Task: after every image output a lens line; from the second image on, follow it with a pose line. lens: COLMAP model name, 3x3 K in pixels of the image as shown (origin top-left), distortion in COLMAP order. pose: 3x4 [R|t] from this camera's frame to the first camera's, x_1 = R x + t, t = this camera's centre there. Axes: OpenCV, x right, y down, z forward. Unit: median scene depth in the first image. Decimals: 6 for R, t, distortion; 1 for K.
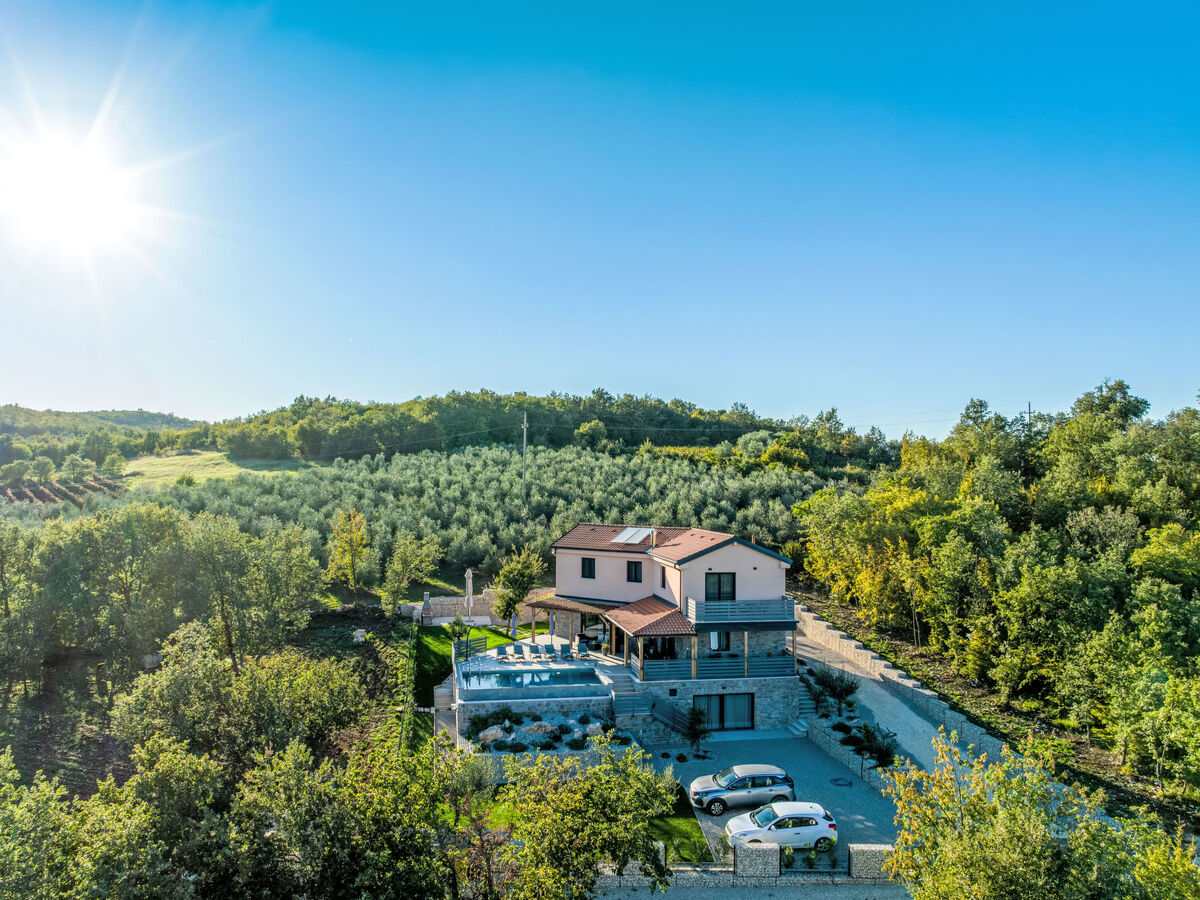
lens RADIAL K [[855.1, 0, 580.9], [0, 855.1, 453.2], [0, 0, 1]] dist [-0.005693, -0.004109]
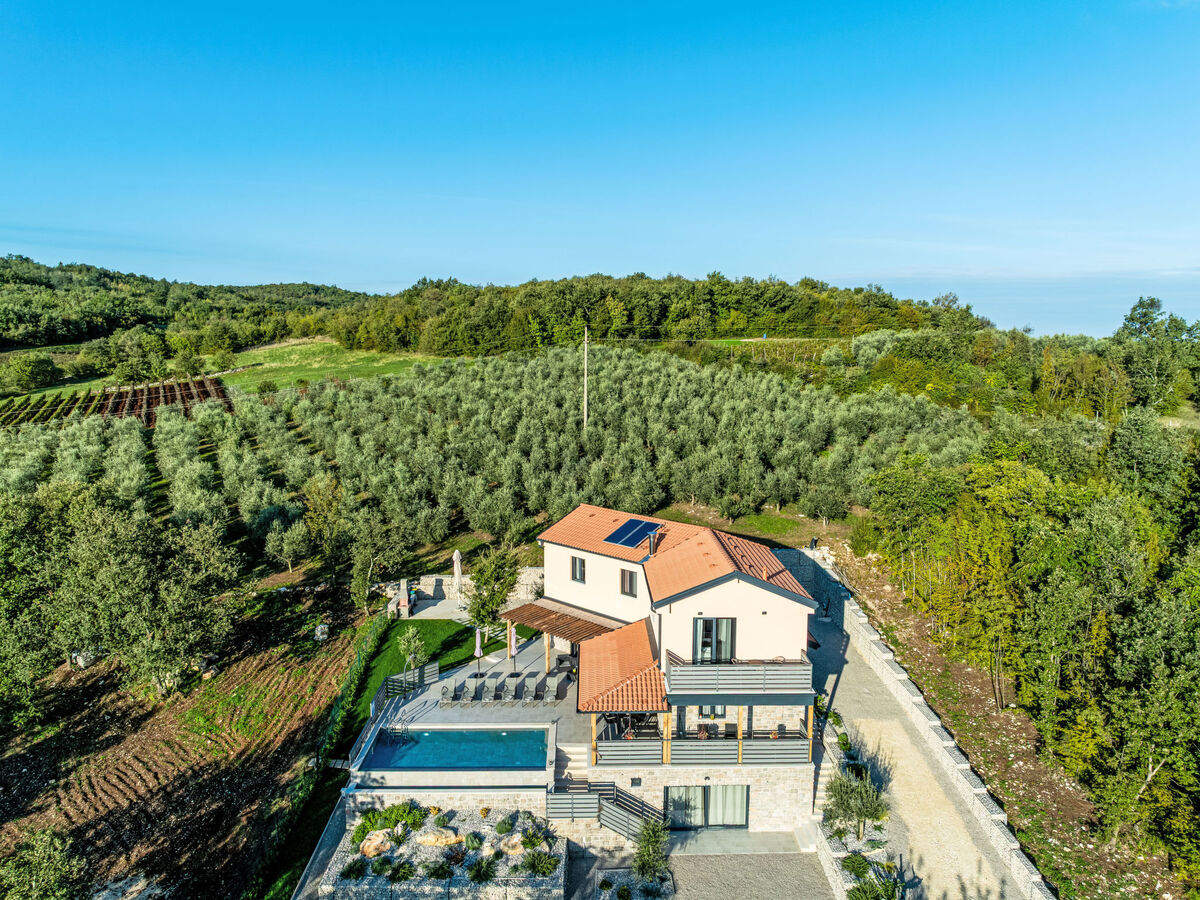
lens RADIAL K [[836.3, 0, 604.6], [0, 836.3, 455.3], [0, 0, 1]] dist [-0.018432, -0.004087]
pose [[0.988775, 0.016661, -0.148480, 0.177519], [0.007703, 0.986758, 0.162019, -0.117741], [0.149214, -0.161344, 0.975553, 0.315367]]
